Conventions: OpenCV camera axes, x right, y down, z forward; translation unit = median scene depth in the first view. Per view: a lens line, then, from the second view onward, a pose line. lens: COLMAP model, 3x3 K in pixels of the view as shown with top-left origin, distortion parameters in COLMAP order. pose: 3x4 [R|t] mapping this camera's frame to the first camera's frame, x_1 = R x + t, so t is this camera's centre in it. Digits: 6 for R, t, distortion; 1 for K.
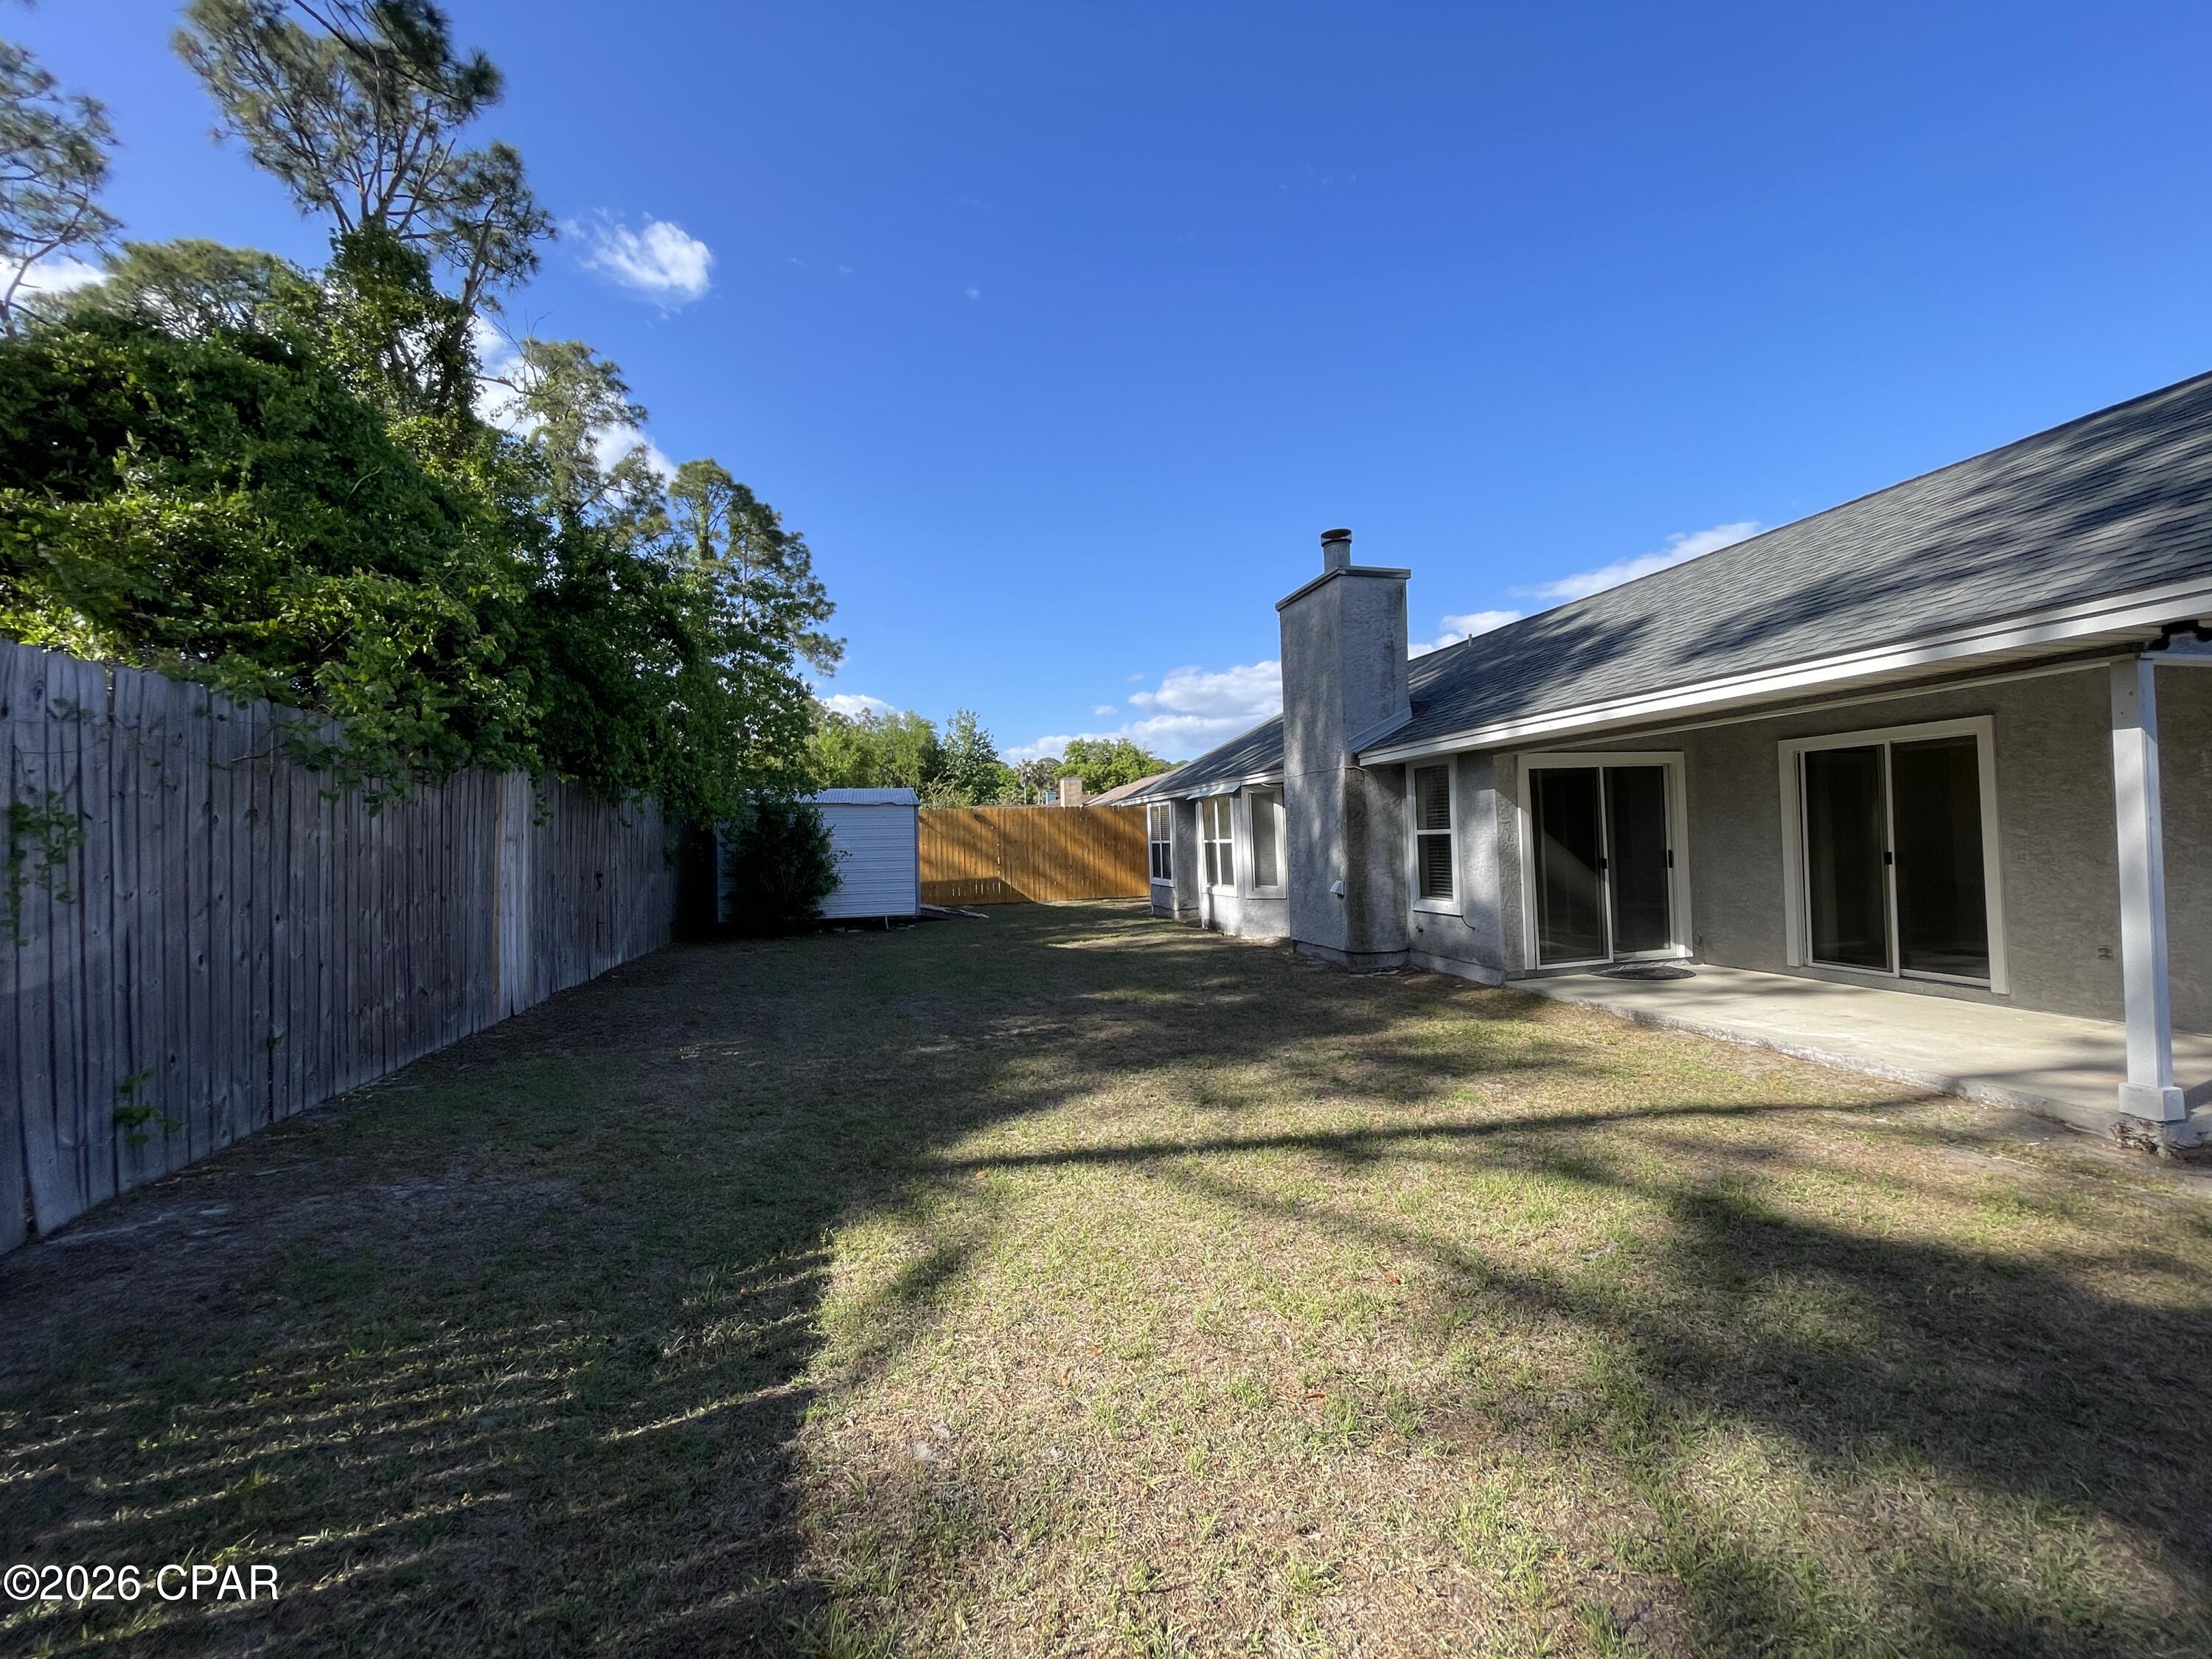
lens RADIAL K [[887.0, 0, 1104.5], [0, 887.0, 825.9], [0, 0, 1]] dist [-0.000162, -0.003773]
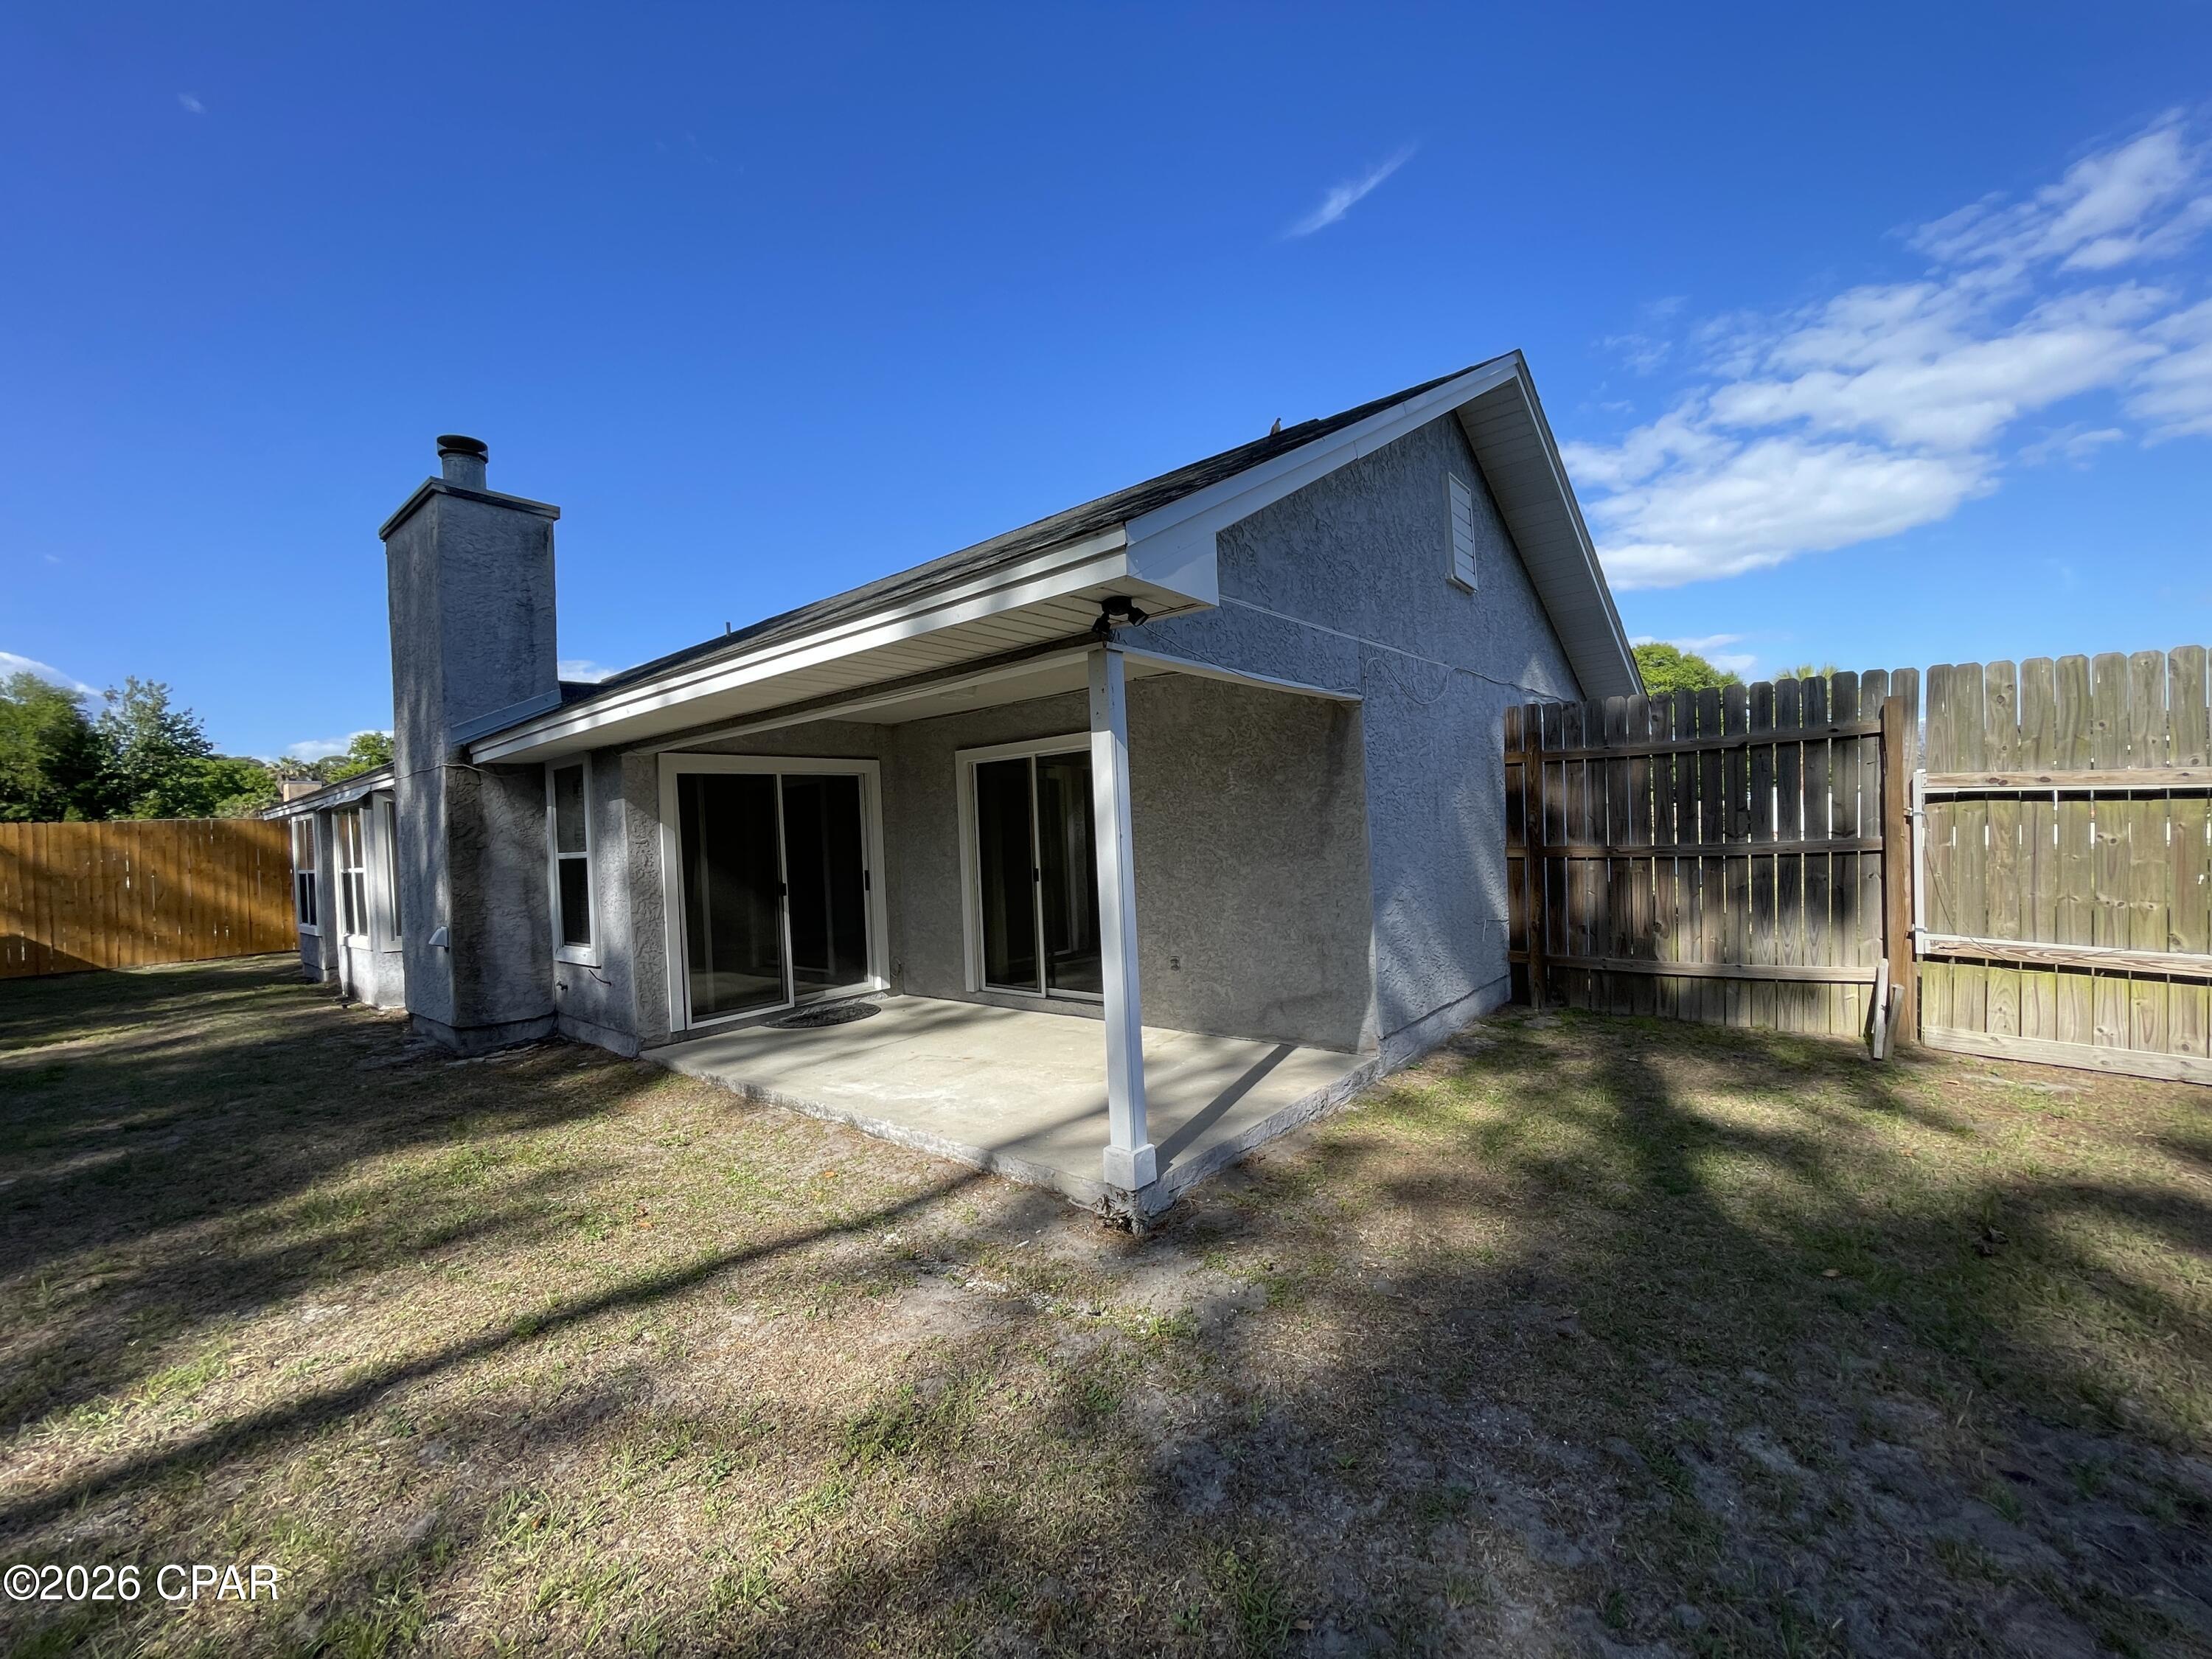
lens RADIAL K [[890.1, 0, 1091.3], [0, 890.1, 827.1], [0, 0, 1]] dist [0.000449, -0.000051]
pose [[0.810597, -0.003012, 0.585597, 0.272043], [0.011725, 0.999870, -0.011087, -0.003553], [-0.585487, 0.015853, 0.810527, 0.129841]]
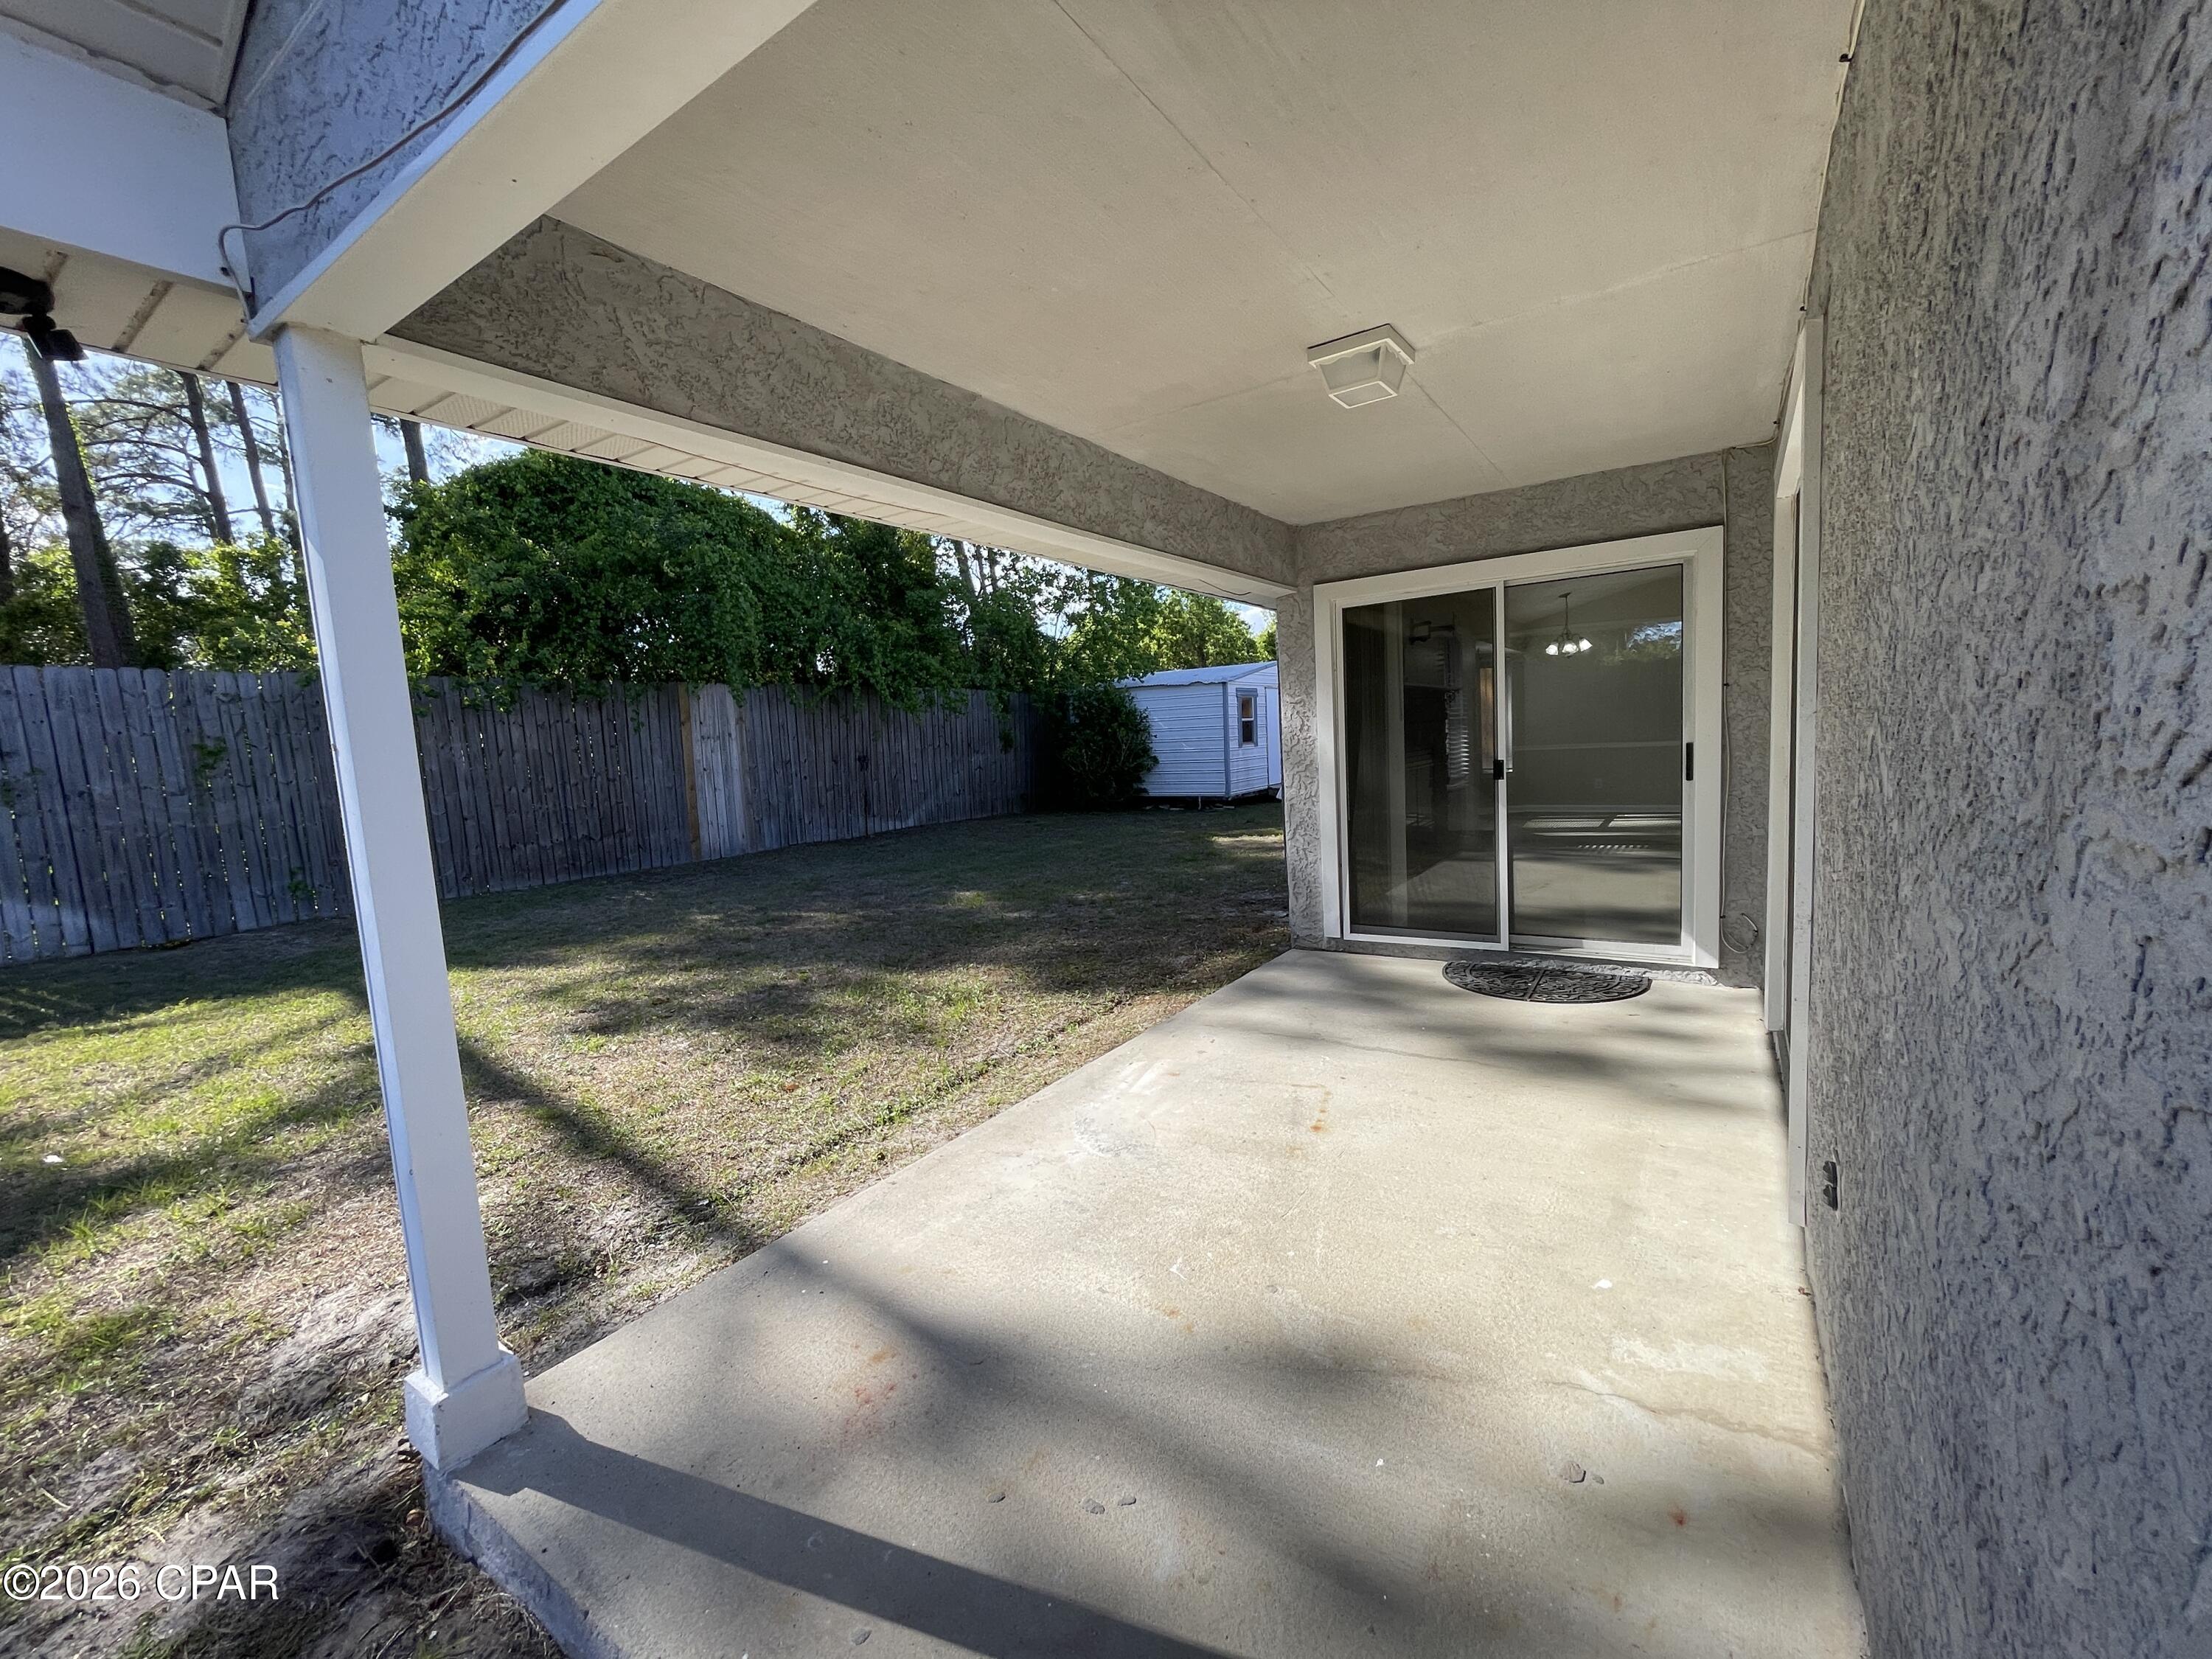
lens RADIAL K [[890.1, 0, 1105.5], [0, 890.1, 825.7], [0, 0, 1]] dist [0.002311, -0.005899]
pose [[0.678664, 0.067635, -0.731328, 0.709037], [0.042812, 0.990415, 0.131325, -0.004923], [0.733200, -0.120435, 0.669263, 0.404449]]
